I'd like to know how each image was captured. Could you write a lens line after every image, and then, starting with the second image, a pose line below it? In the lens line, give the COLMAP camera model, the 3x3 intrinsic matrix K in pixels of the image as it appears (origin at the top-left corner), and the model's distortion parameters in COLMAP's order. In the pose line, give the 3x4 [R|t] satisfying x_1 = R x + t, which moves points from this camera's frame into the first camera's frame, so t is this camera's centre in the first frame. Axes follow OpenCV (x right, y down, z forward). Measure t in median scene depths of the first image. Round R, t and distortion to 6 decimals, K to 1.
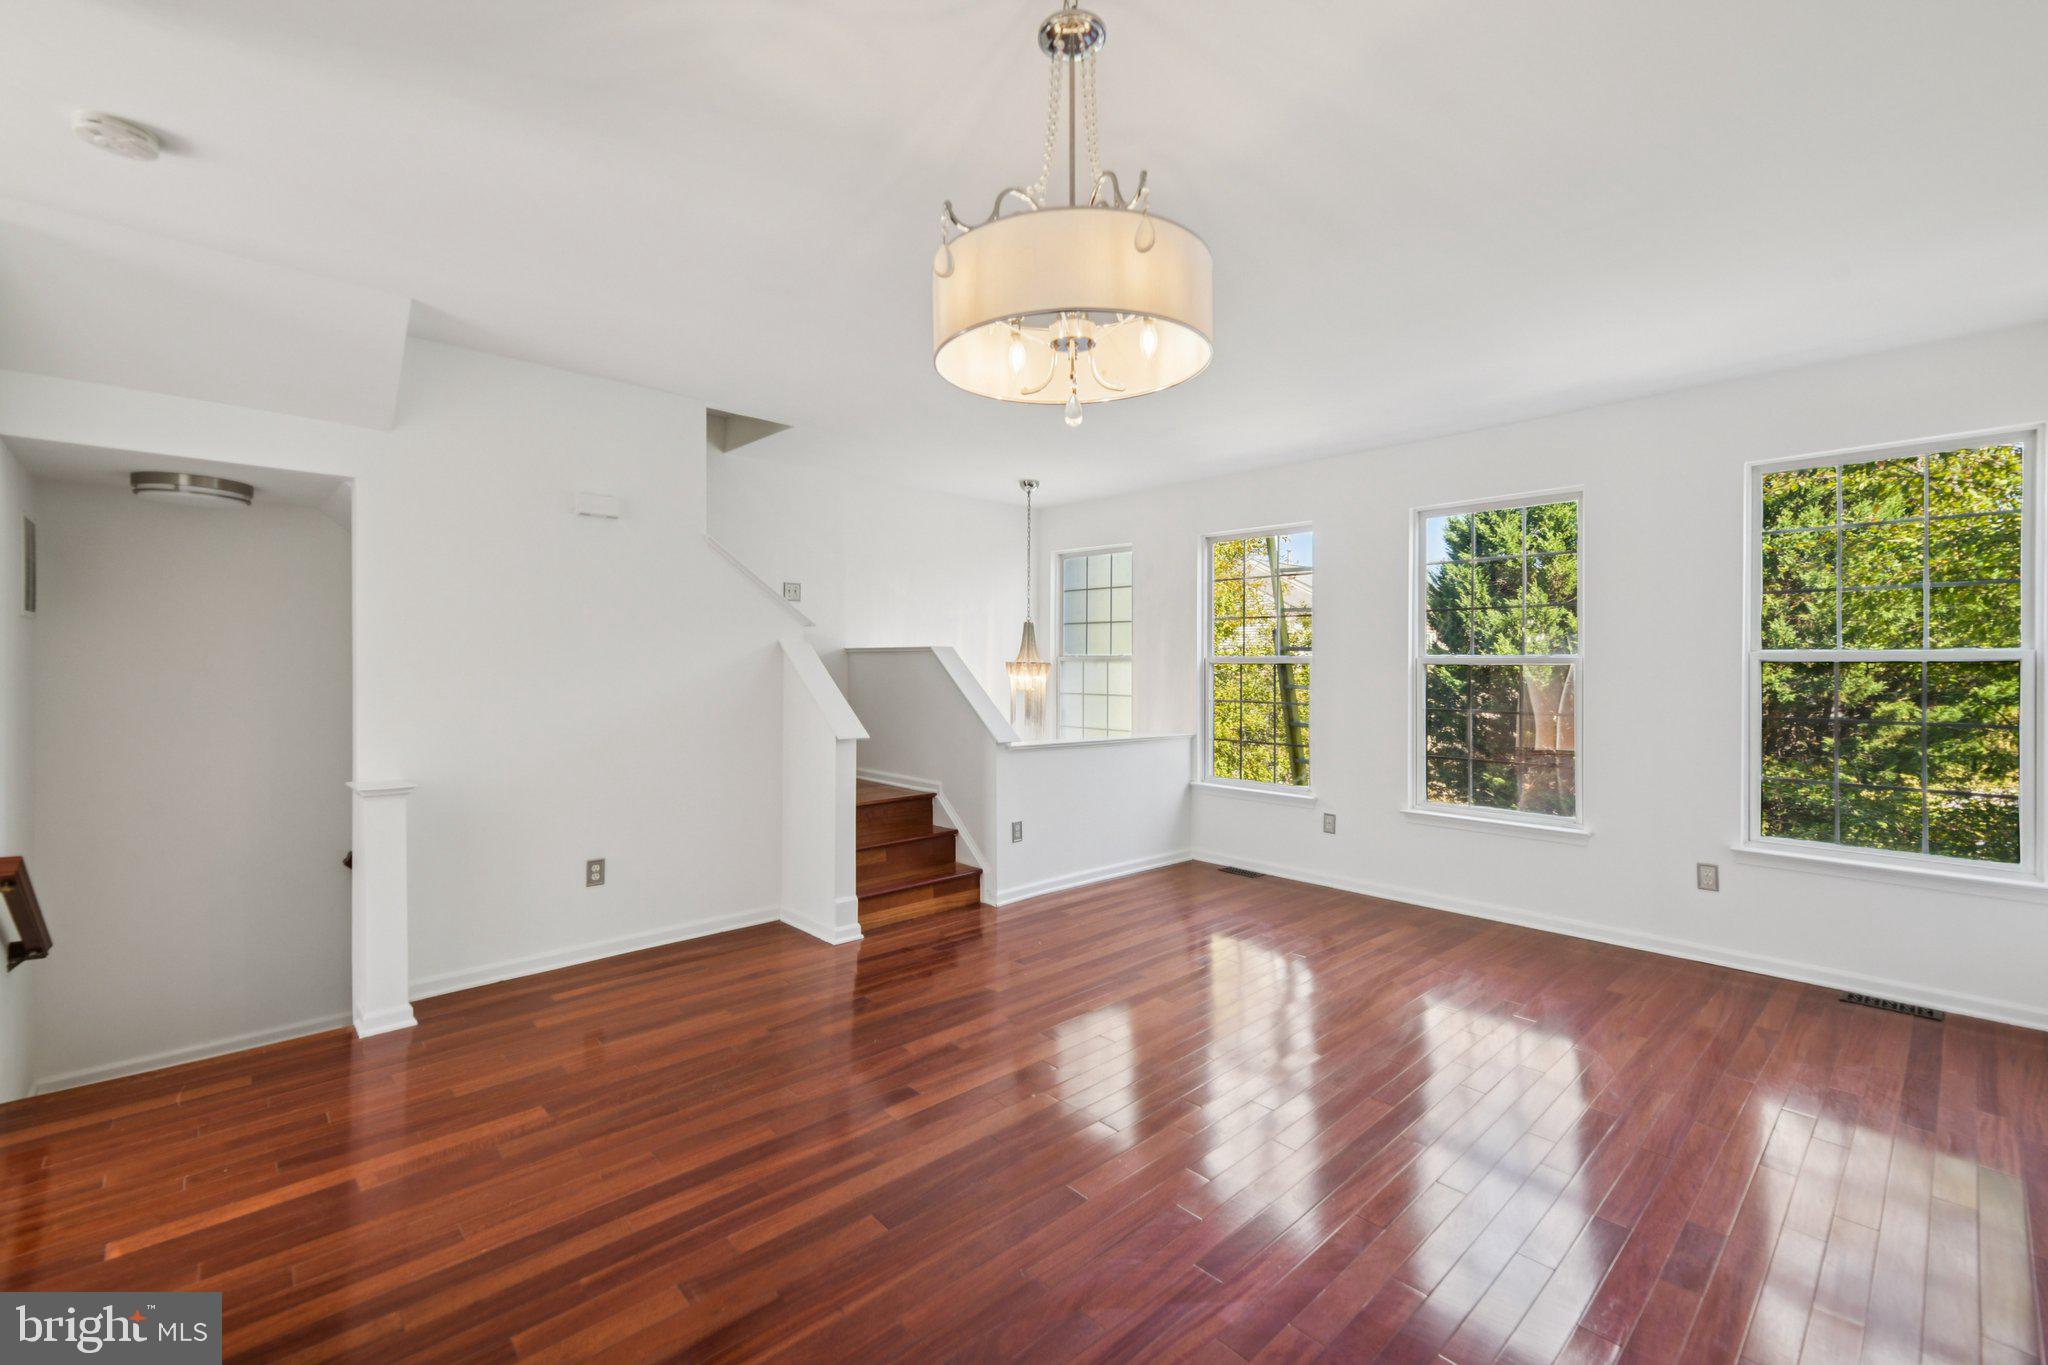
lens RADIAL K [[857.8, 0, 1022.3], [0, 857.8, 662.6], [0, 0, 1]] dist [0.001585, 0.000124]
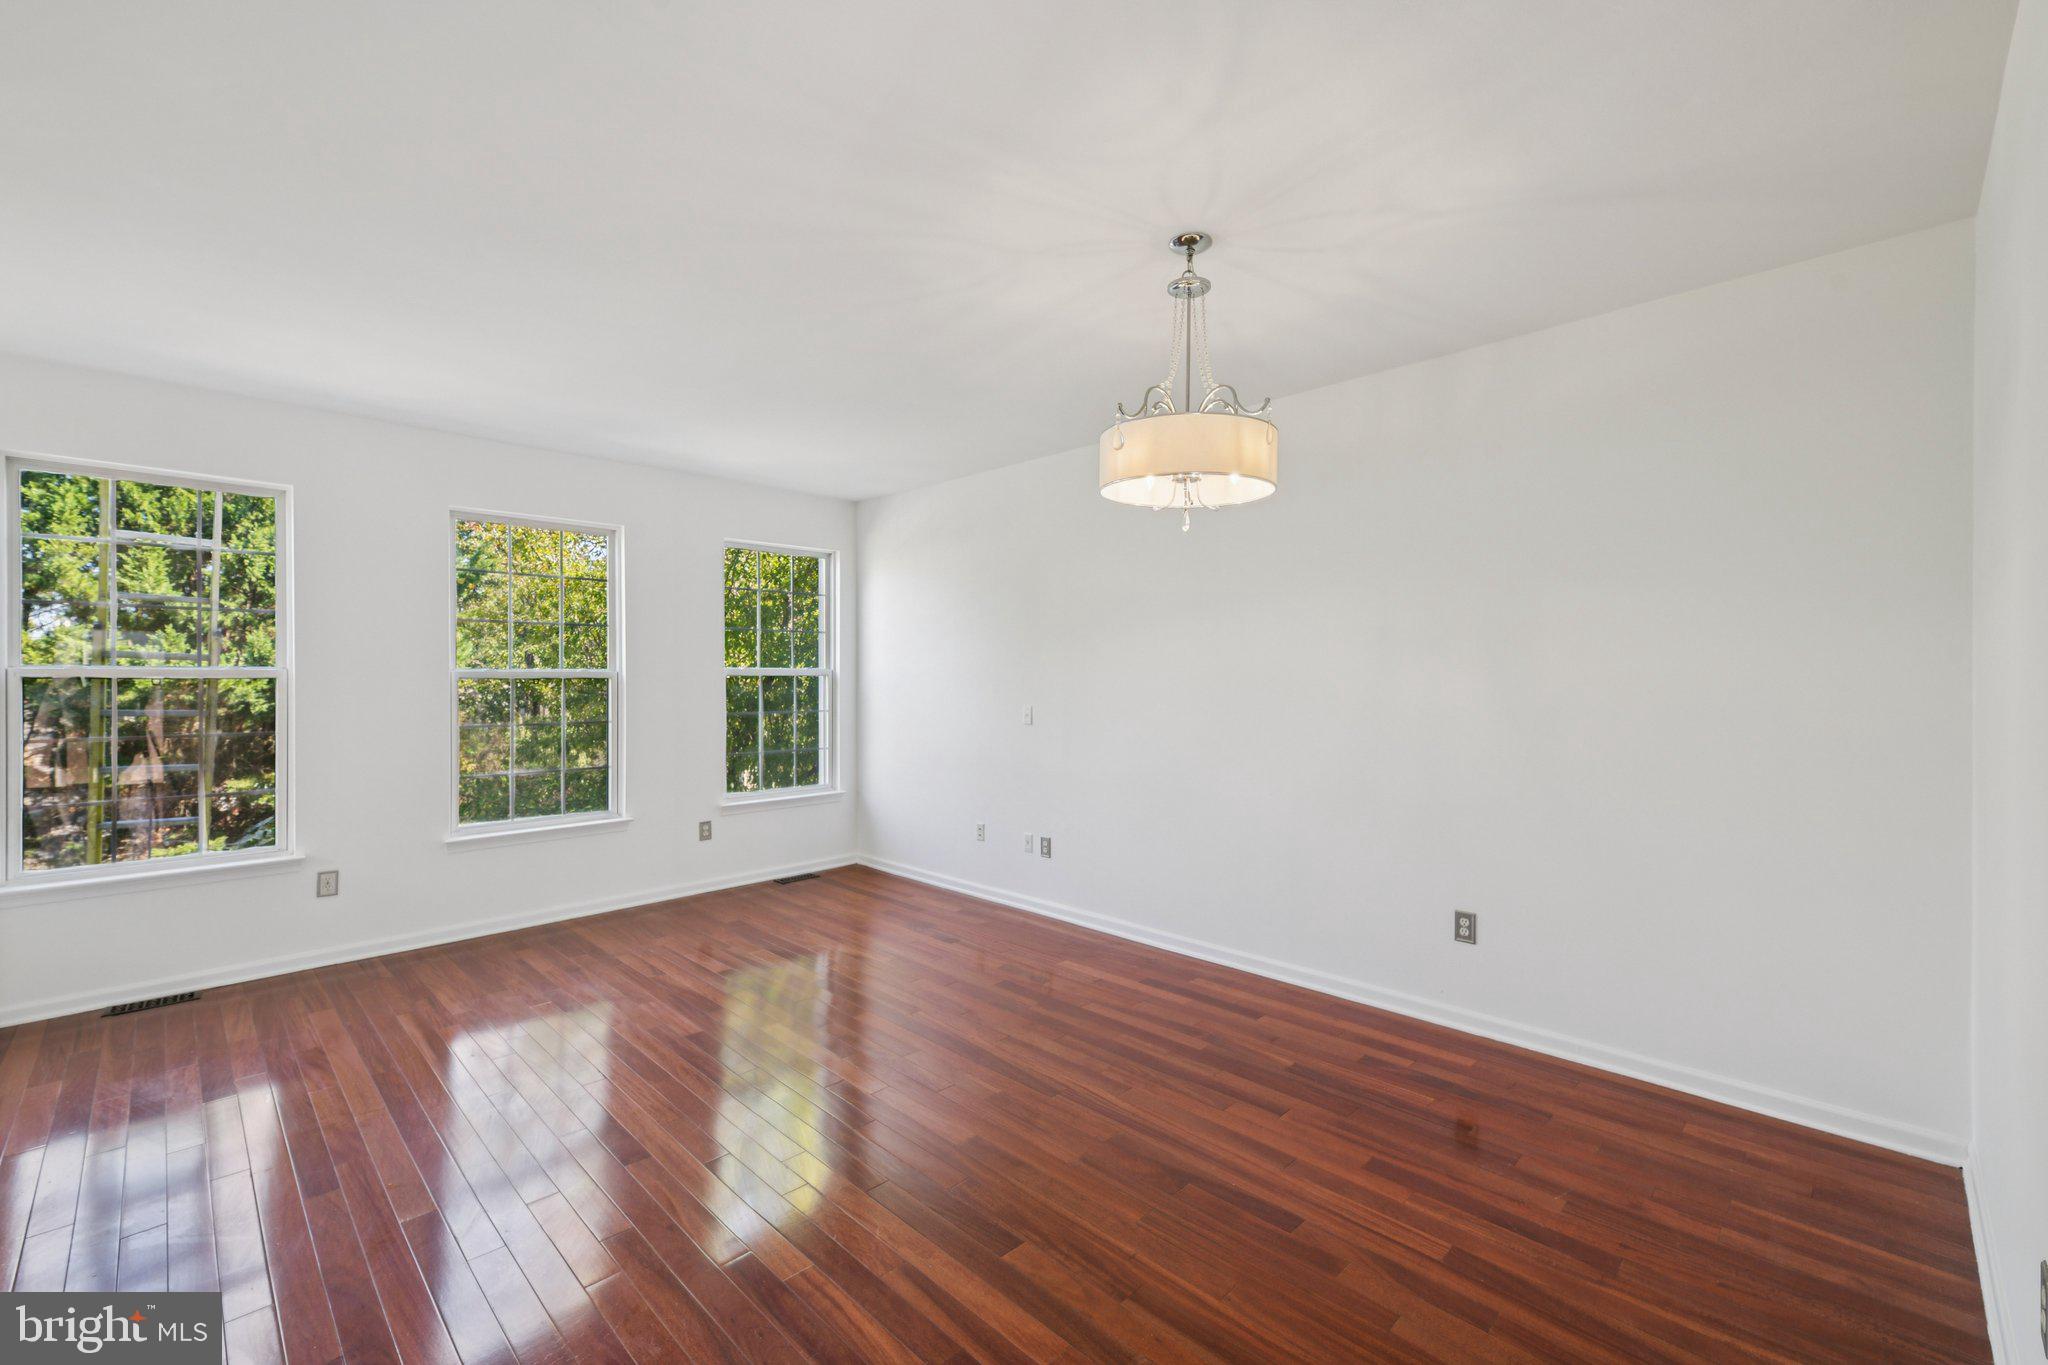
lens RADIAL K [[869.4, 0, 1024.0], [0, 869.4, 682.5], [0, 0, 1]] dist [0.000370, 0.000030]
pose [[-0.041520, -0.013330, 0.999049, -0.612305], [0.001868, 0.999908, 0.013419, -0.005516], [-0.999136, 0.002423, -0.041491, 0.545700]]
